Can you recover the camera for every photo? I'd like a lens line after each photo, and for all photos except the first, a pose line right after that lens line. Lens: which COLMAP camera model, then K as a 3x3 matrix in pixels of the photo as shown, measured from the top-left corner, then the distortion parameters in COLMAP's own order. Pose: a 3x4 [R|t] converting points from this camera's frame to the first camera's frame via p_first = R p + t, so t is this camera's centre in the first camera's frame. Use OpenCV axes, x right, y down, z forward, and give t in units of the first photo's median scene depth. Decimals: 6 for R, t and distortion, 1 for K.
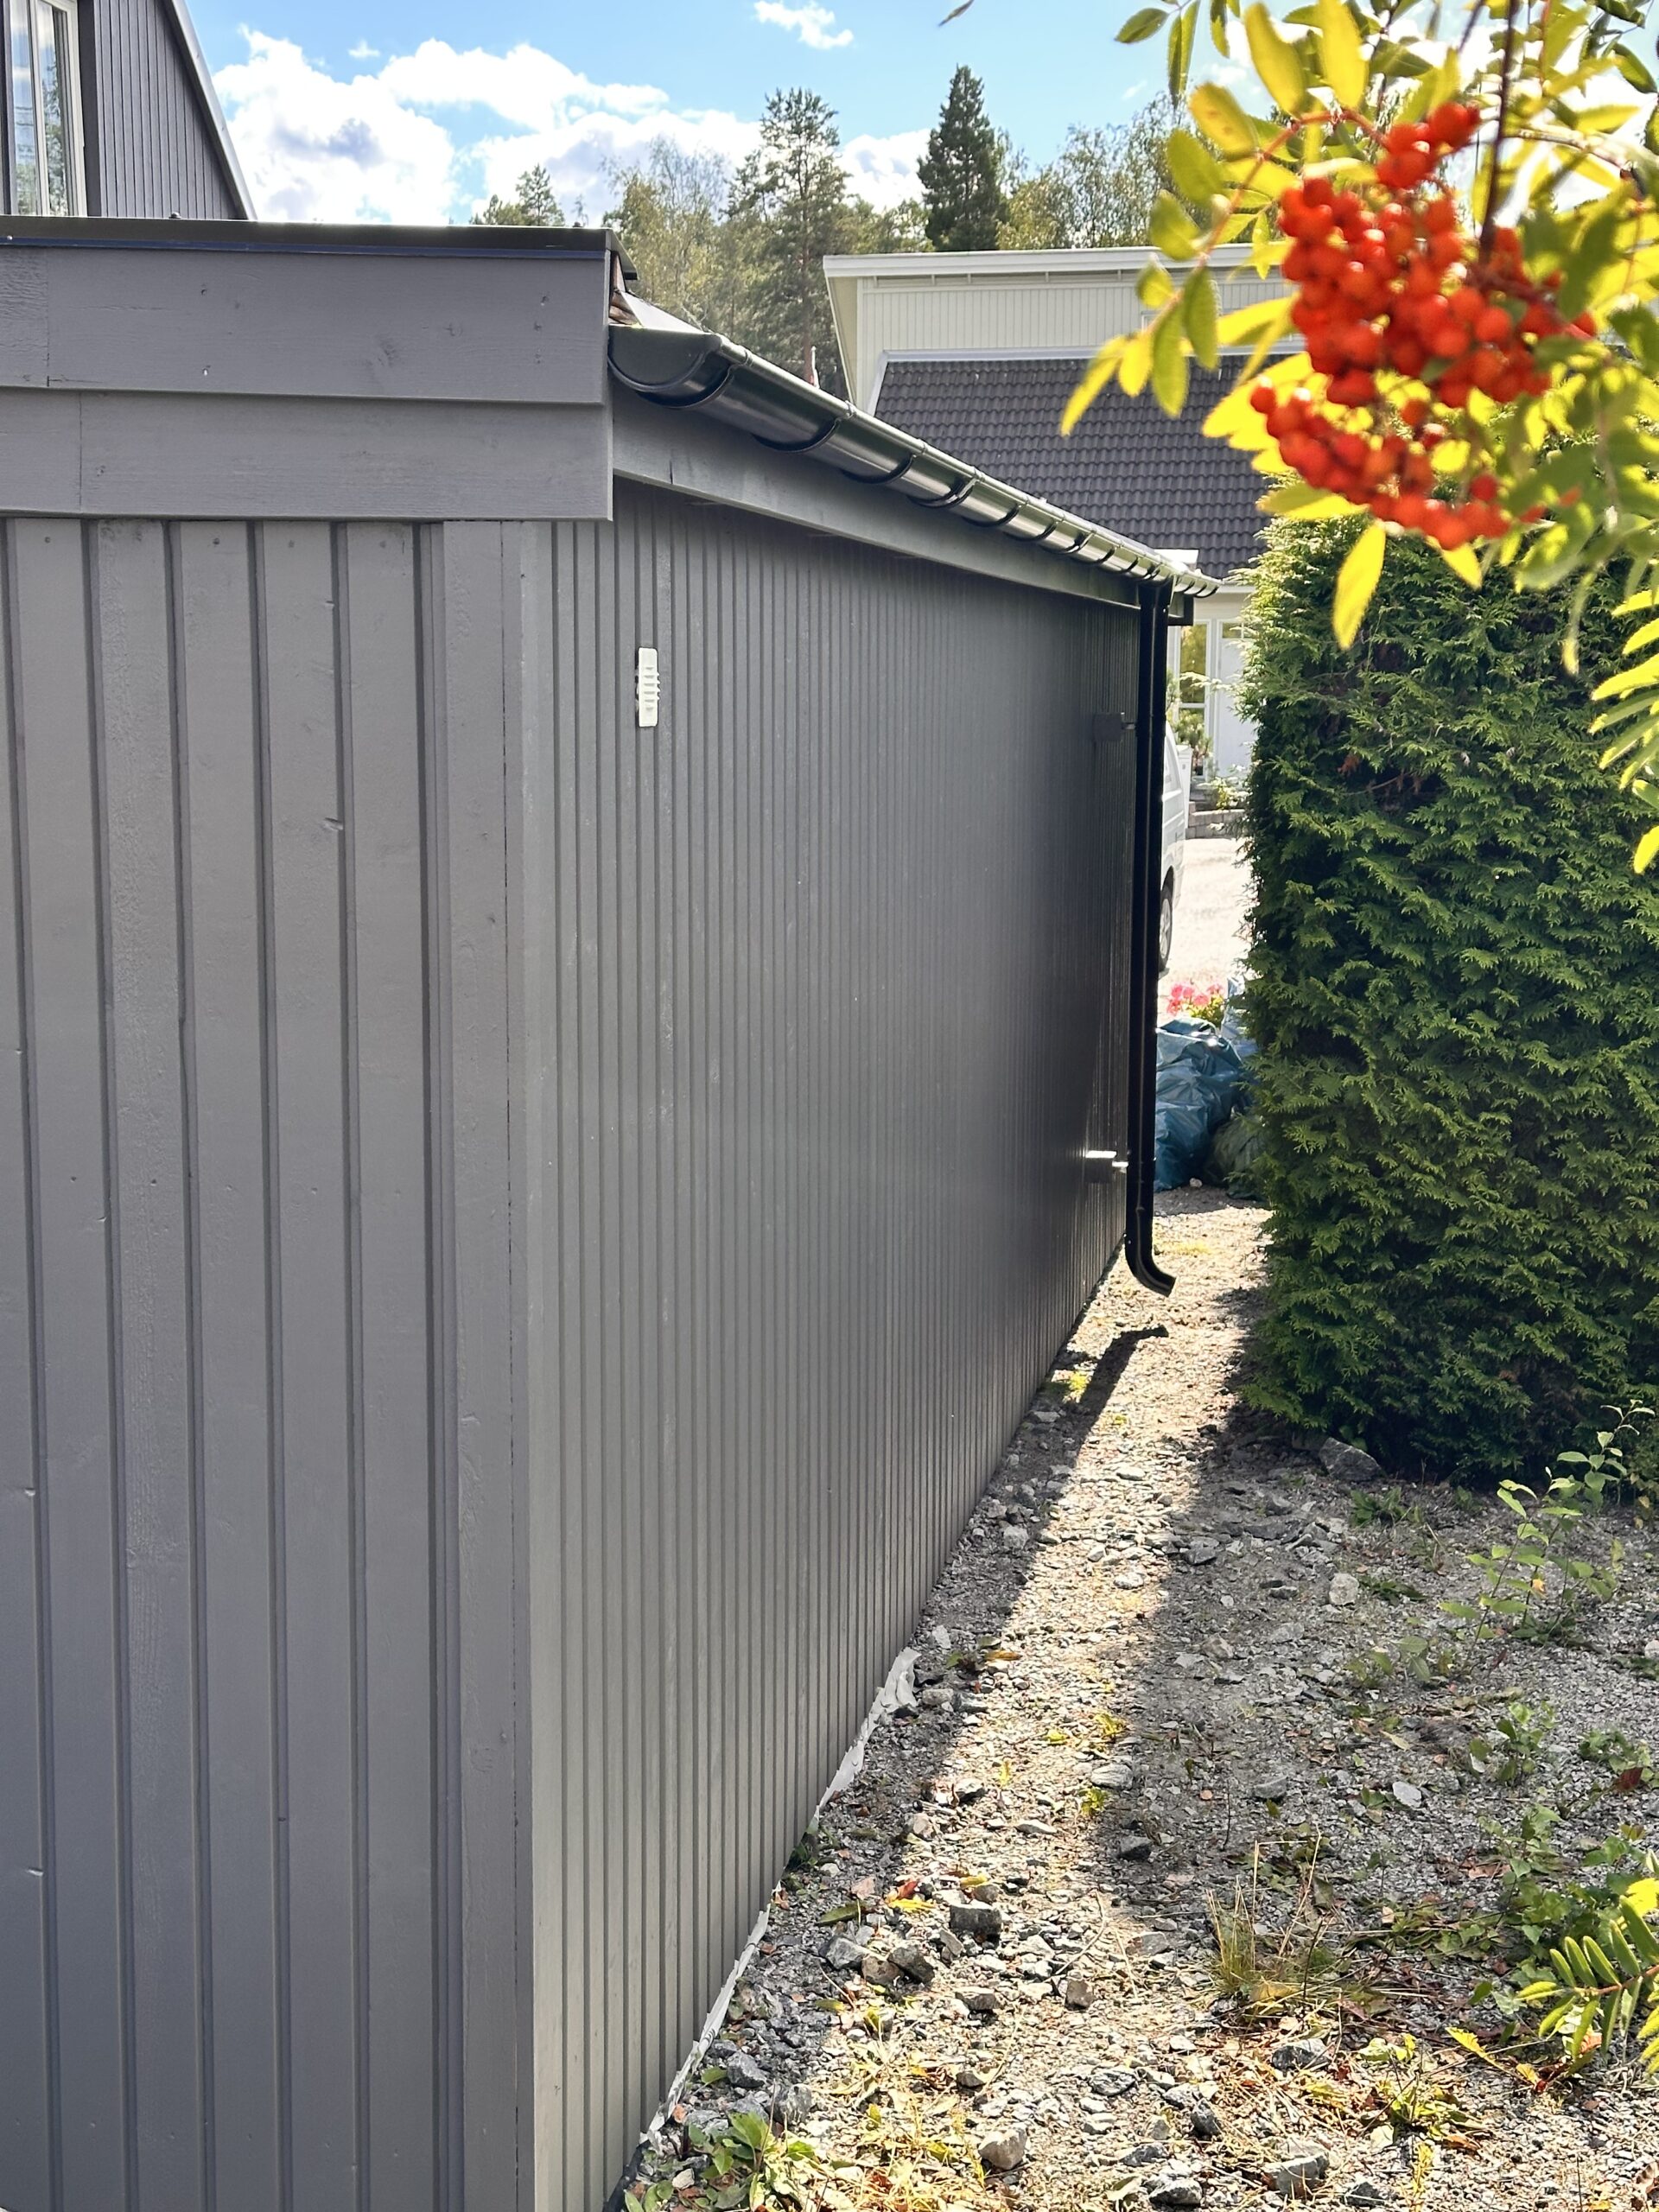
lens RADIAL K [[3122.8, 0, 830.3], [0, 3122.8, 1106.4], [0, 0, 1]] dist [0.152024, 0.000000]
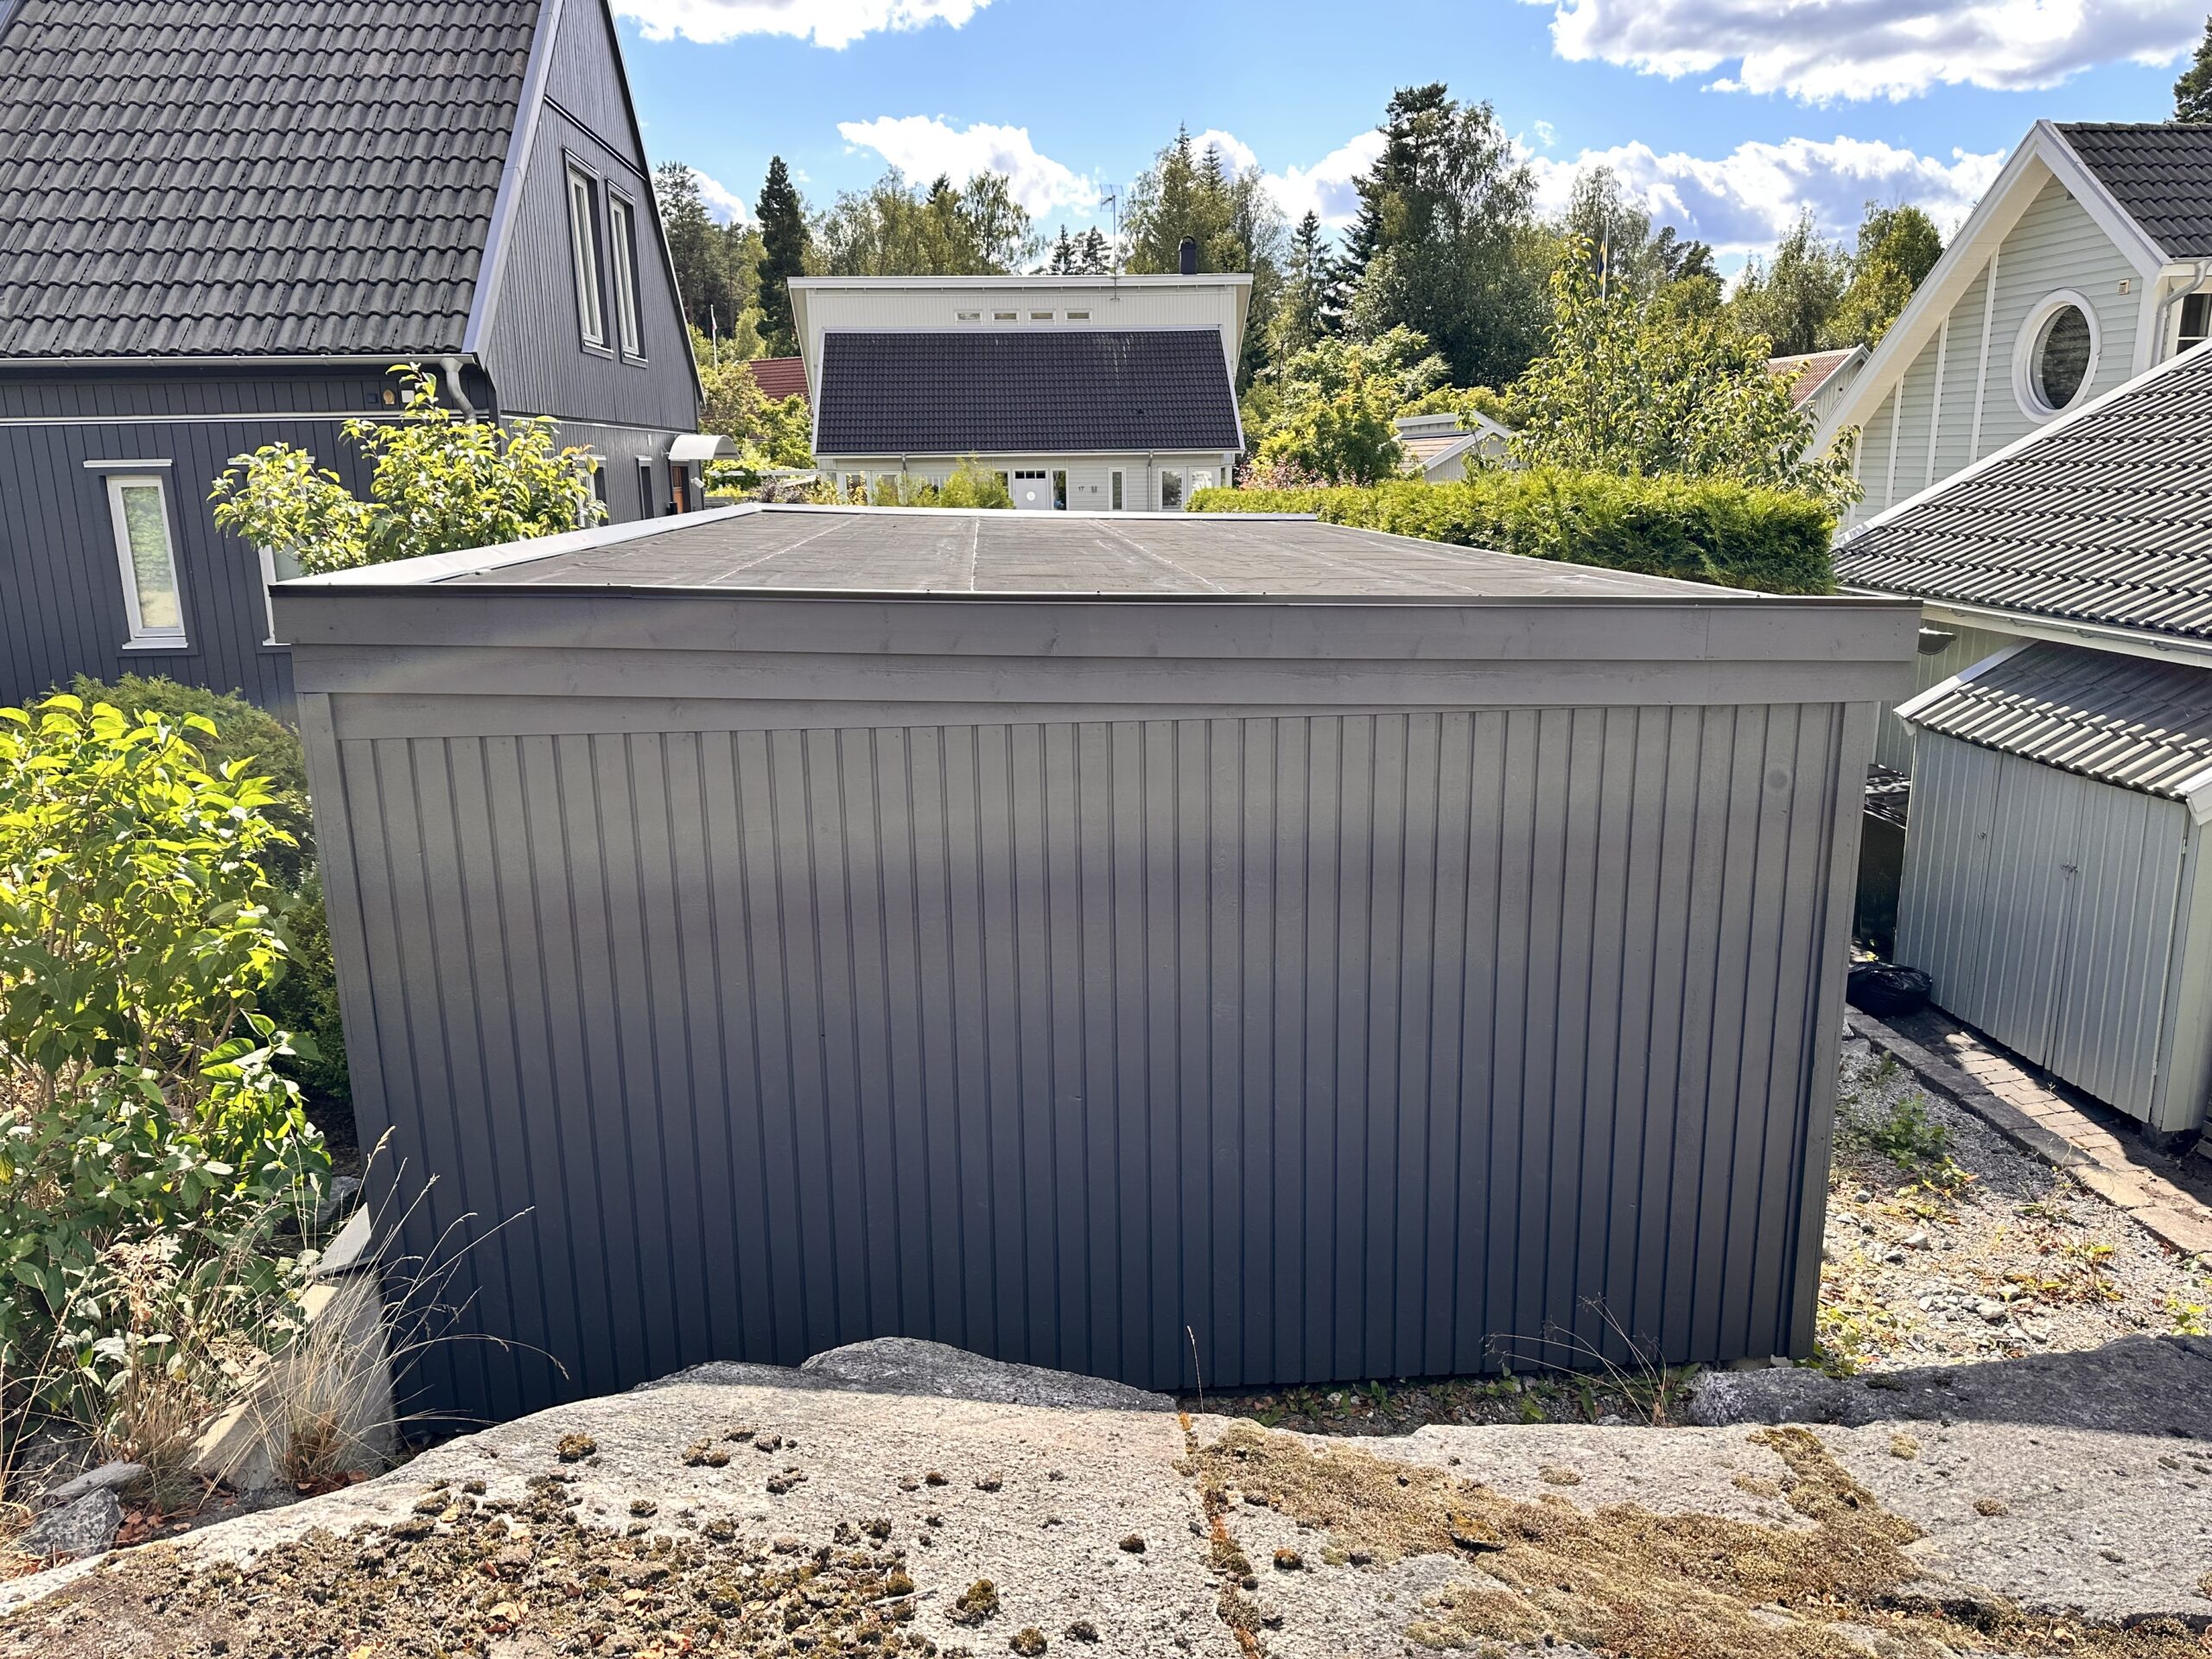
lens RADIAL K [[1590.2, 0, 1102.0], [0, 1590.2, 814.3], [0, 0, 1]] dist [0.010624, -0.013669]
pose [[0.961286, -0.079163, 0.263938, -0.545257], [0.055854, 0.993939, 0.094685, -0.129406], [-0.269834, -0.076278, 0.959881, -0.065365]]
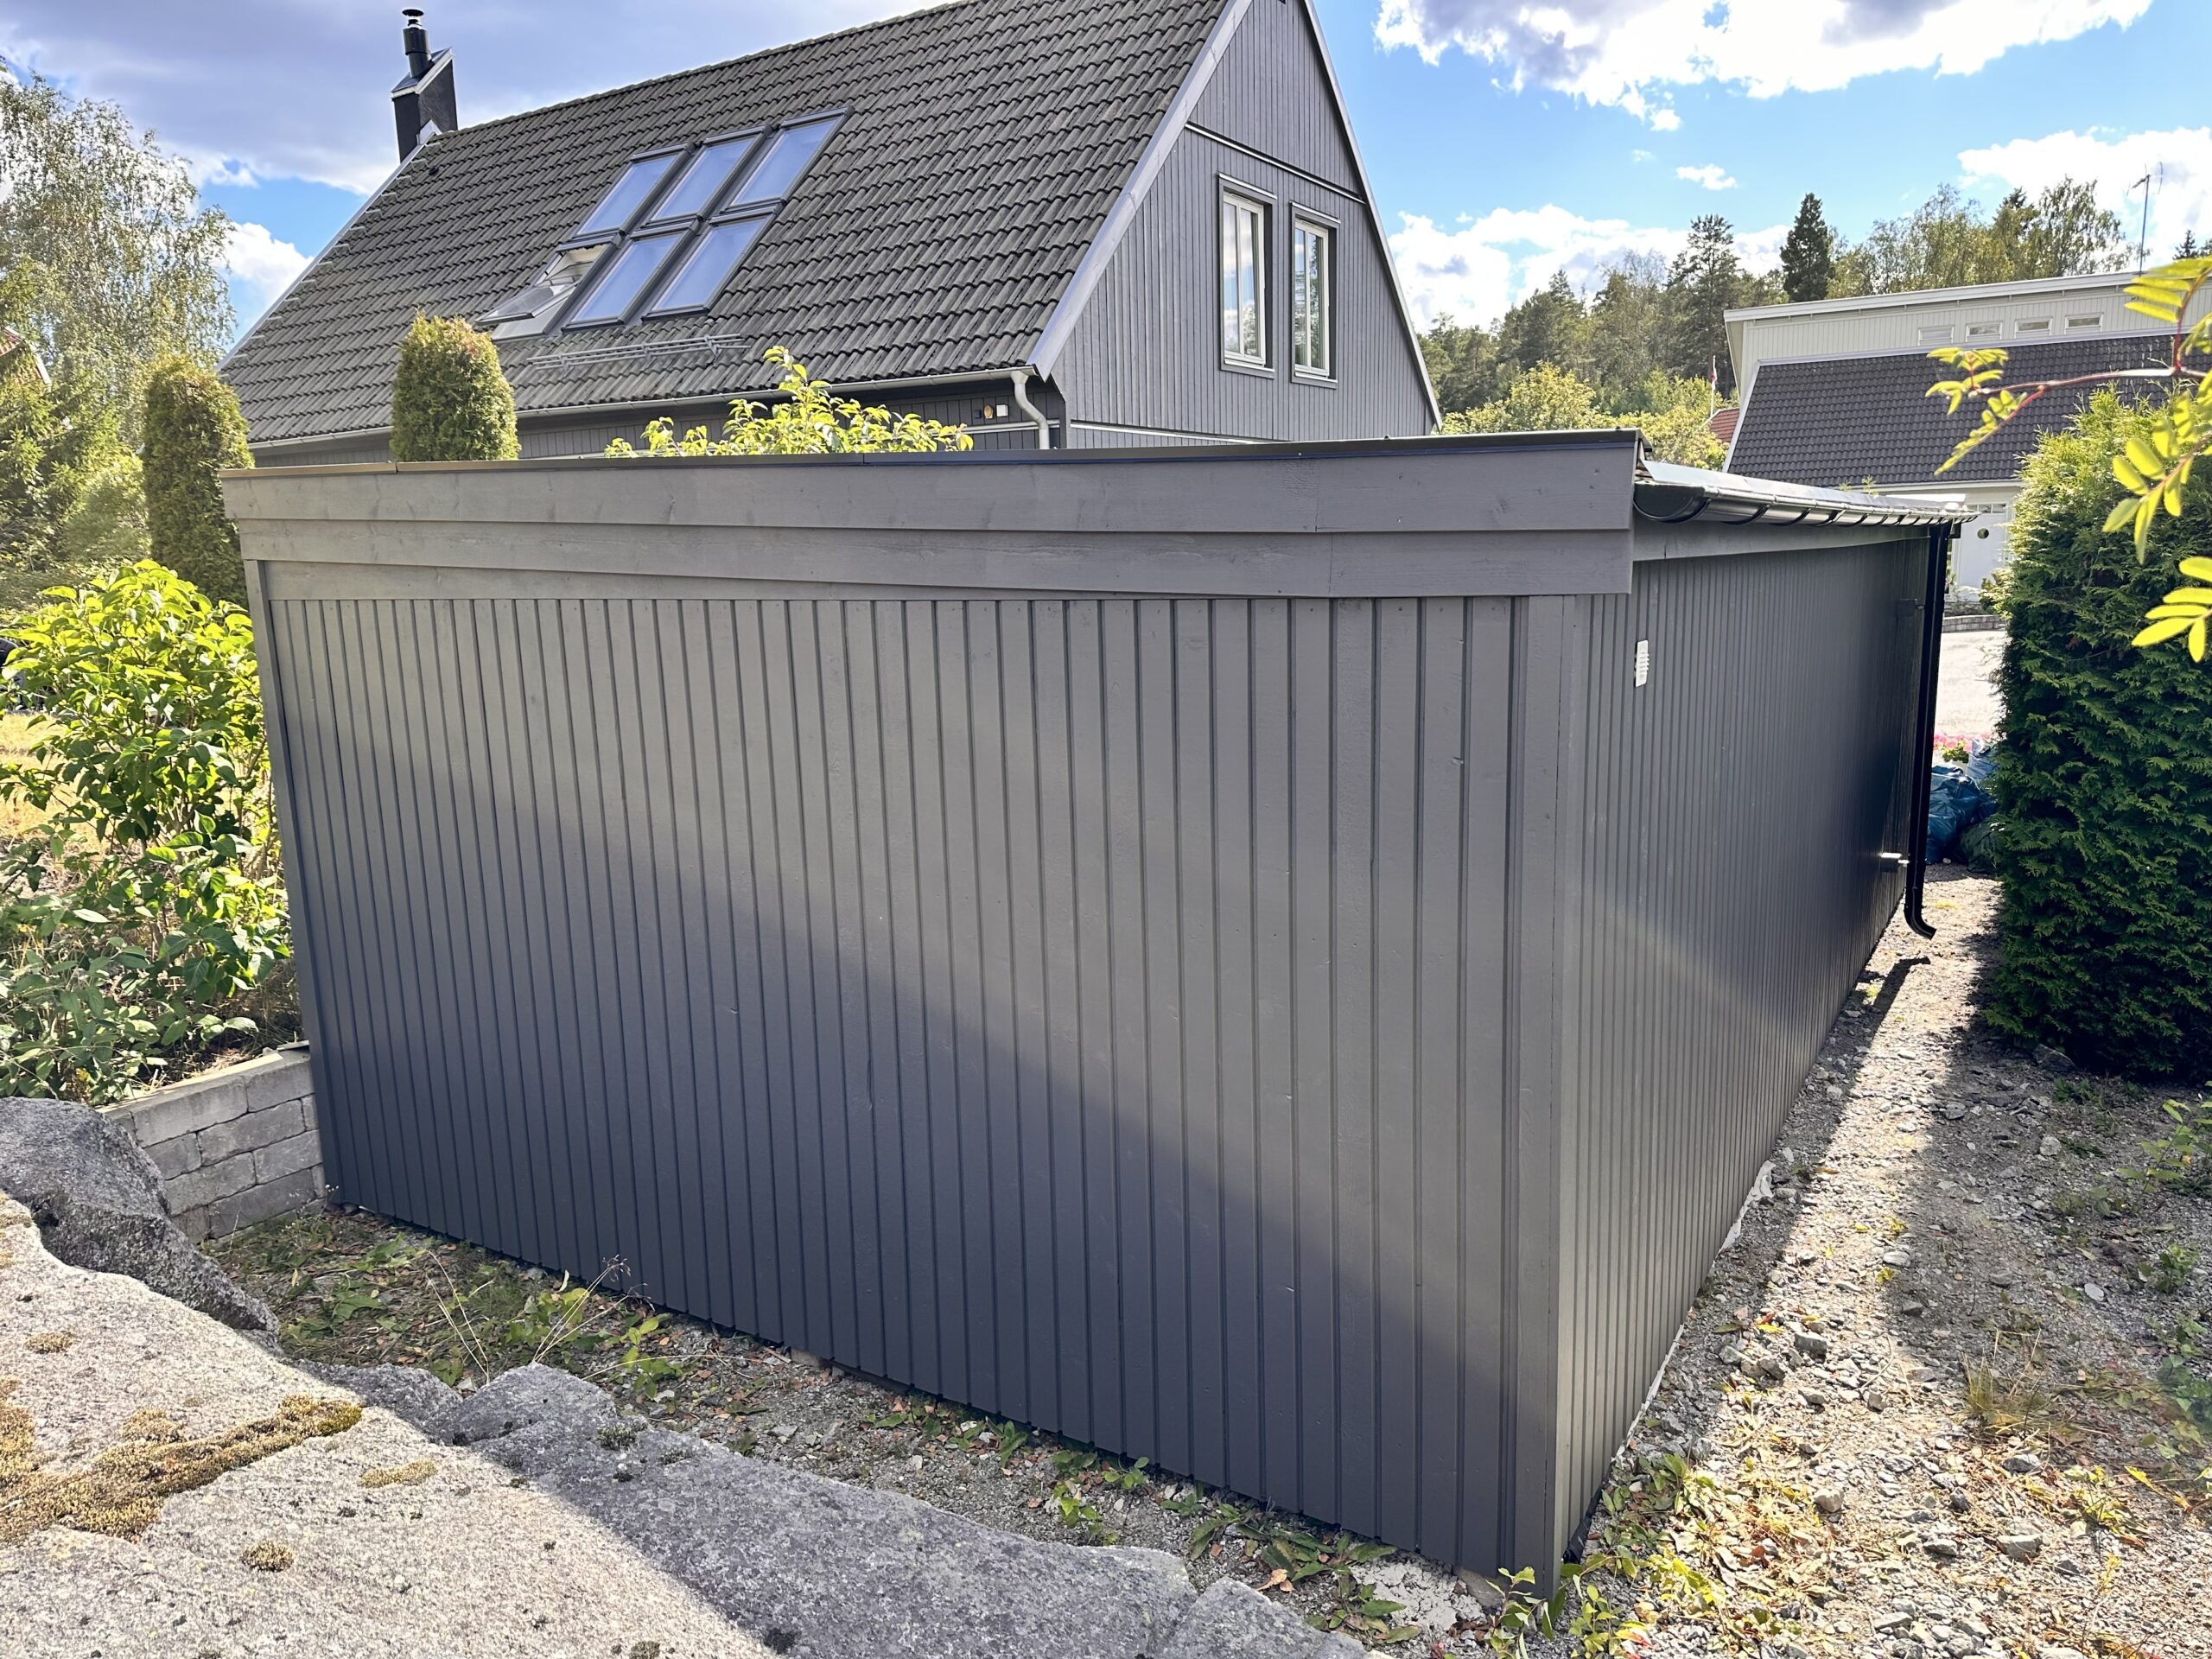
lens RADIAL K [[1590.2, 0, 1104.6], [0, 1590.2, 842.8], [0, 0, 1]] dist [0.010624, -0.013669]
pose [[0.935204, 0.032316, -0.352632, -0.013689], [-0.014331, 0.998465, 0.053496, -0.047164], [0.353819, -0.044976, 0.934232, 0.040013]]
